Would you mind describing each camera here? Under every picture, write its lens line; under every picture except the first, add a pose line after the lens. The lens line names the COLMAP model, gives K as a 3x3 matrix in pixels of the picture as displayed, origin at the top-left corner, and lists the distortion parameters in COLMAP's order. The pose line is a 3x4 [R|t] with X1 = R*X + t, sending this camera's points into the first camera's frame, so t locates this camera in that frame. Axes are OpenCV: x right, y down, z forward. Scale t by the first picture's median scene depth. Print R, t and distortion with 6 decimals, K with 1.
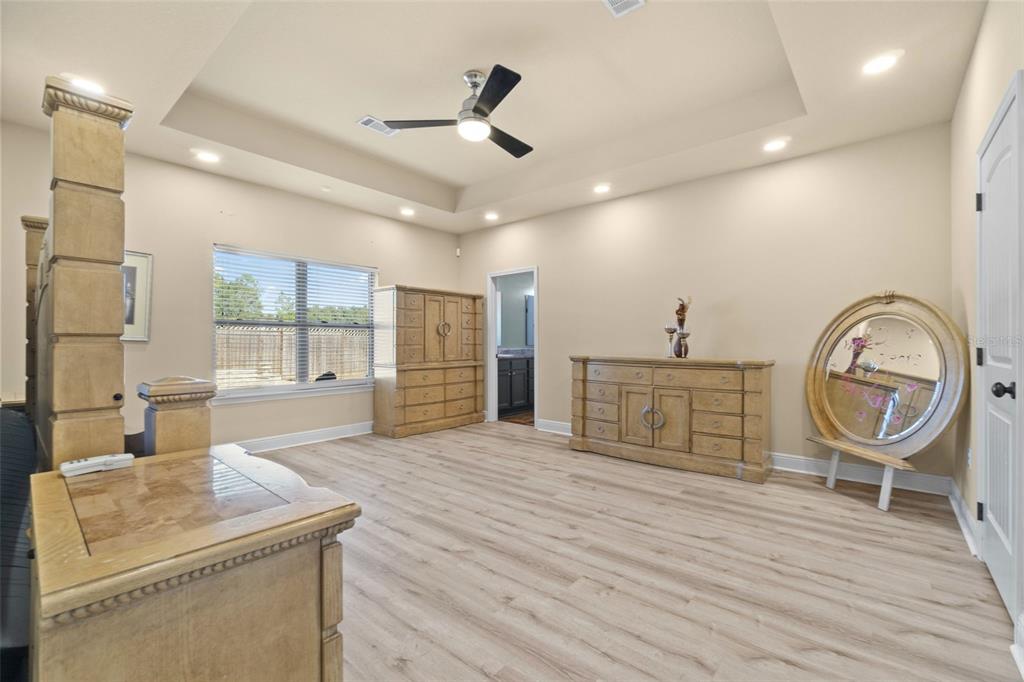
lens RADIAL K [[448.4, 0, 512.0], [0, 448.4, 341.0], [0, 0, 1]] dist [-0.000726, -0.000019]
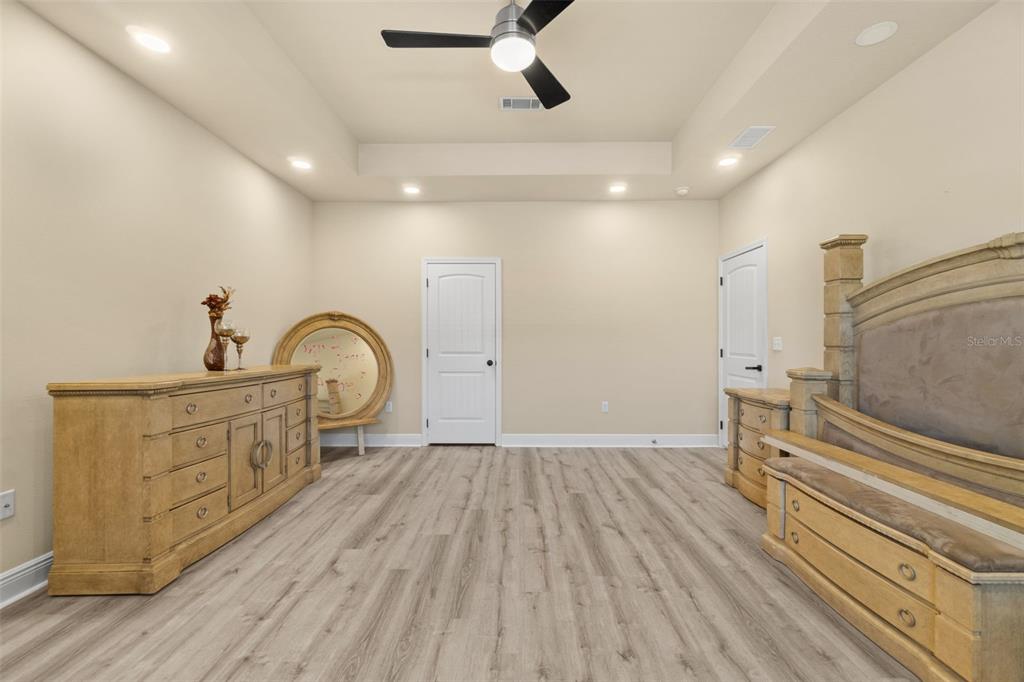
lens RADIAL K [[436.6, 0, 514.5], [0, 436.6, 340.8], [0, 0, 1]] dist [-0.000620, 0.000253]
pose [[-0.643878, 0.000401, 0.765128, -0.656596], [-0.003689, 0.999987, -0.003628, -0.015486], [-0.765119, -0.005158, -0.643868, 1.530524]]
